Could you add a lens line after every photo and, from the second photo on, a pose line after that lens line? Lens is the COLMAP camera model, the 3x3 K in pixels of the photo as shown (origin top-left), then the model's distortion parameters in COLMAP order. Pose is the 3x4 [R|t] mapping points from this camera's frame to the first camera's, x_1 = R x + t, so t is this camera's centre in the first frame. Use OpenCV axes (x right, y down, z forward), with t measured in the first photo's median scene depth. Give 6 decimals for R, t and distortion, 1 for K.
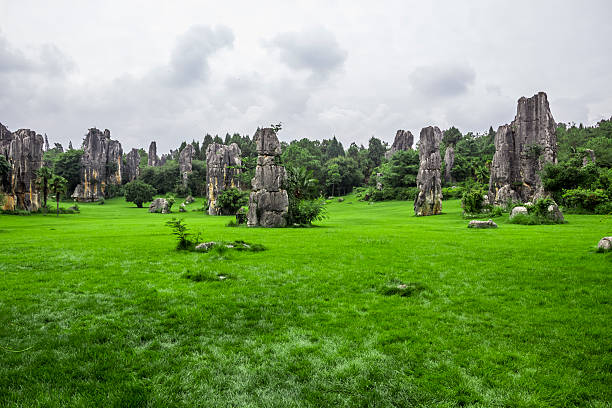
lens RADIAL K [[500.8, 0, 302.8], [0, 500.8, 202.5], [0, 0, 1]] dist [-0.113234, 0.014837]
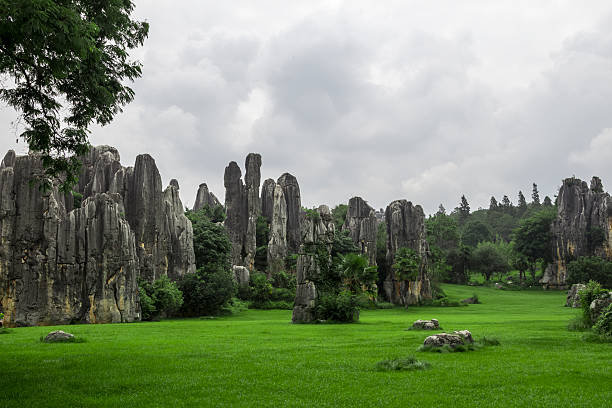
lens RADIAL K [[855.1, 0, 308.9], [0, 855.1, 215.9], [0, 0, 1]] dist [0.006155, 0.589356]
pose [[0.606473, -0.076361, -0.791429, 0.432448], [0.010671, 0.996070, -0.087929, -0.002732], [0.795033, 0.044881, 0.604904, 0.021731]]
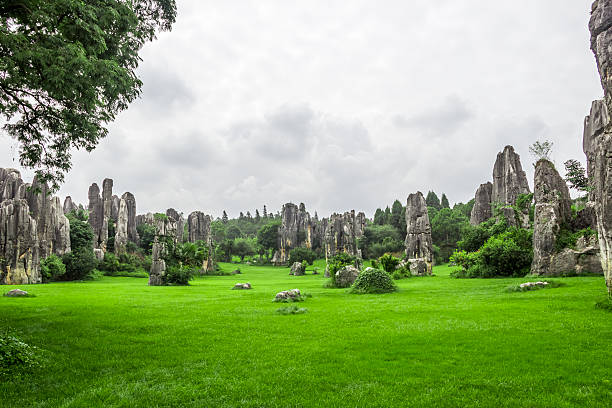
lens RADIAL K [[500.8, 0, 302.8], [0, 500.8, 202.5], [0, 0, 1]] dist [-0.113234, 0.014837]
pose [[0.840853, -0.074075, -0.536171, 0.395067], [0.008200, 0.992221, -0.124220, -0.002685], [0.541202, 0.100054, 0.834919, 0.001796]]
